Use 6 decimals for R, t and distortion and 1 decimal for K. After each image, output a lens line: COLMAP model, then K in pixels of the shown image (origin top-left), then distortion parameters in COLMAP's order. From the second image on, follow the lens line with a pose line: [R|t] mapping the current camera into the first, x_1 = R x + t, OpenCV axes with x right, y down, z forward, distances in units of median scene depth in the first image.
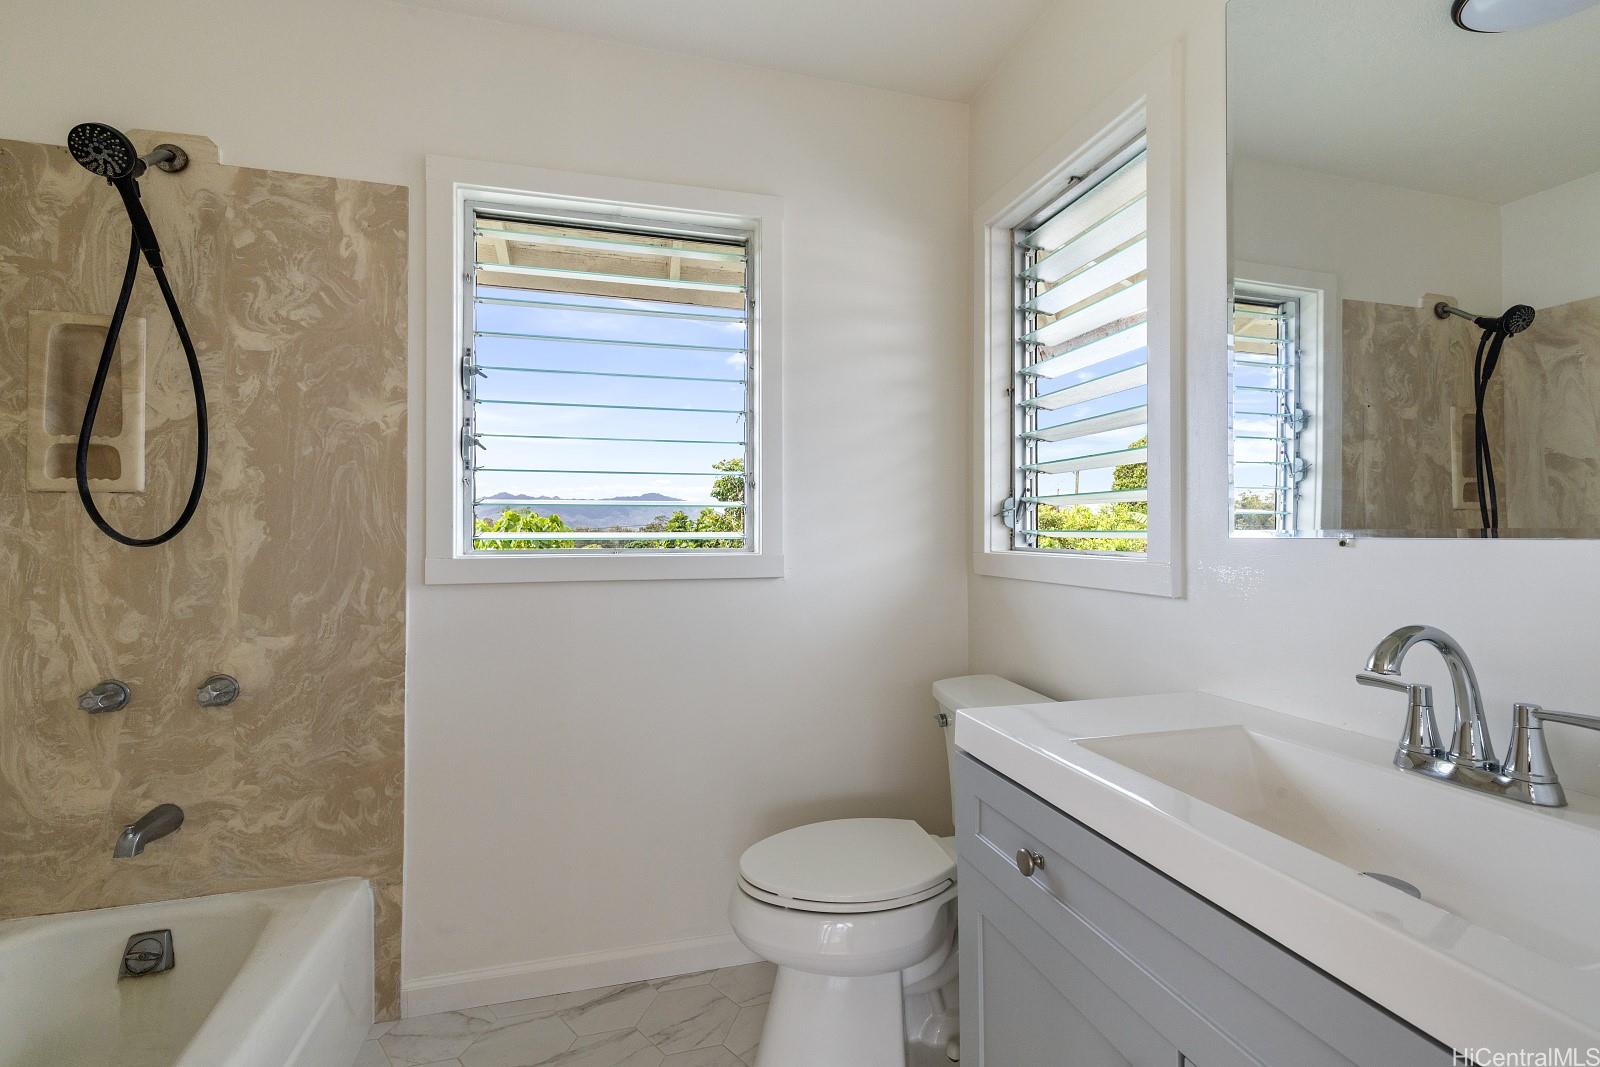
lens RADIAL K [[693.0, 0, 799.7], [0, 693.0, 530.8], [0, 0, 1]] dist [0.000919, 0.000245]
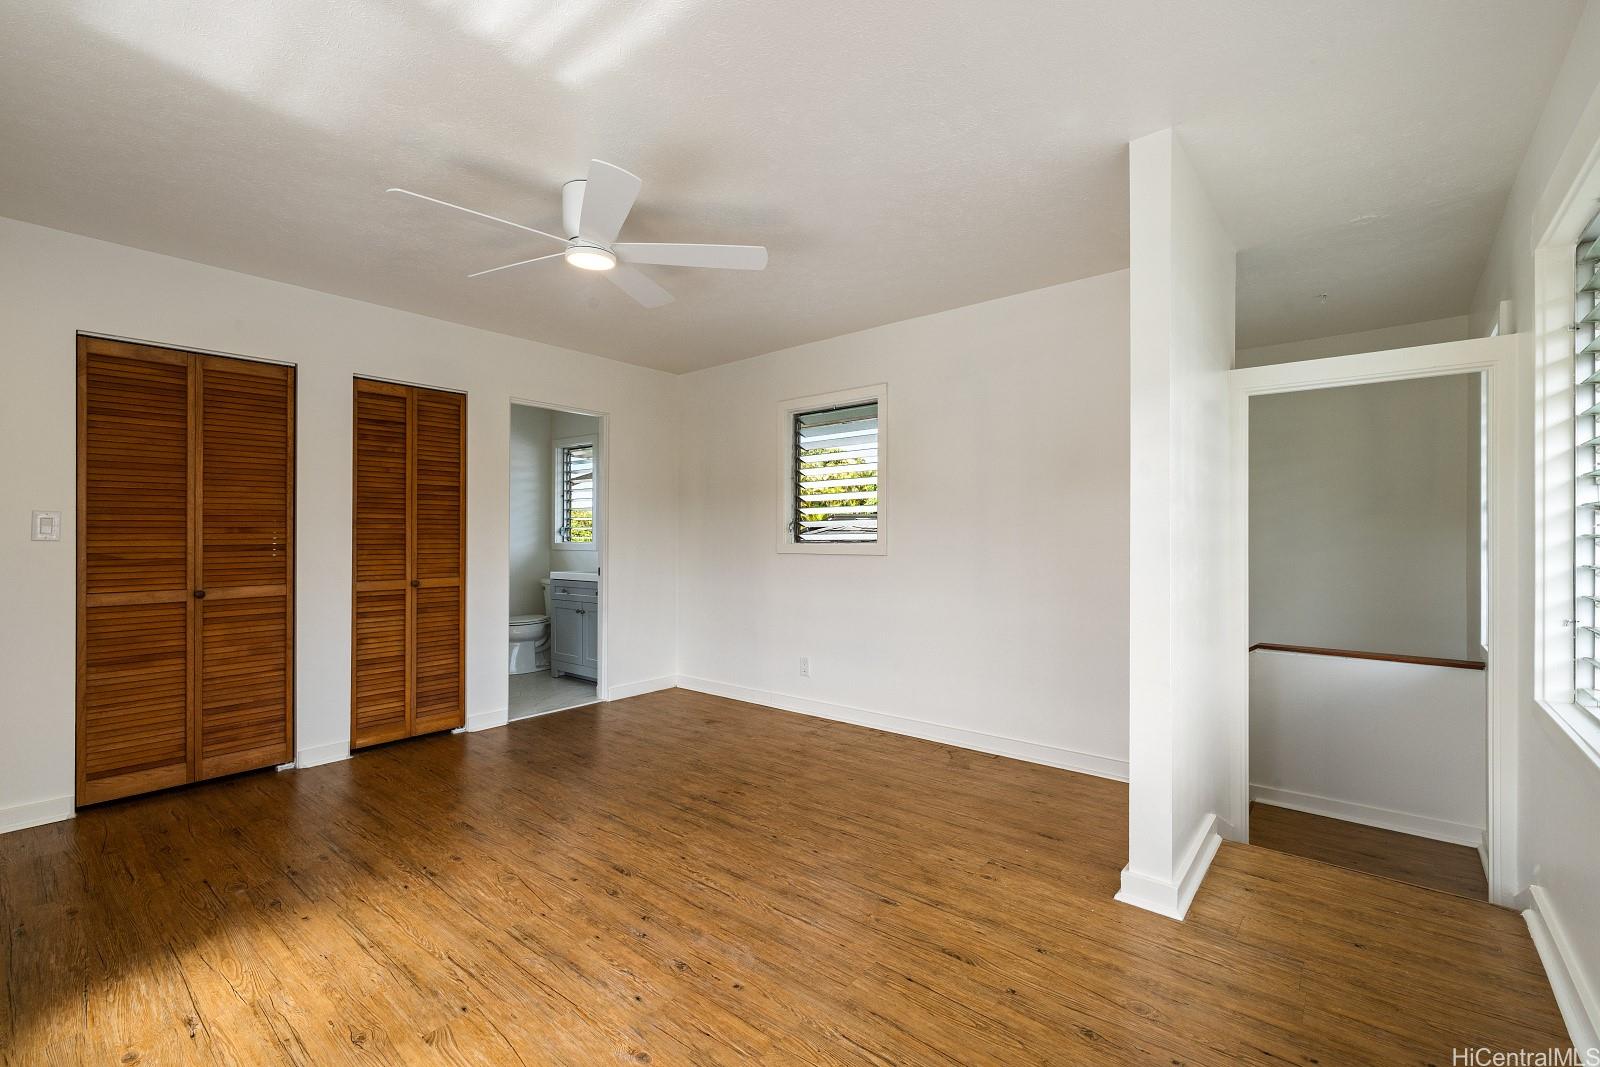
lens RADIAL K [[693.0, 0, 798.0], [0, 693.0, 535.4], [0, 0, 1]] dist [0.000919, 0.000245]
pose [[0.815972, 0.004865, 0.578071, -0.727067], [-0.004266, 0.999988, -0.002393, -0.002678], [-0.578075, -0.000513, 0.815983, -2.464648]]
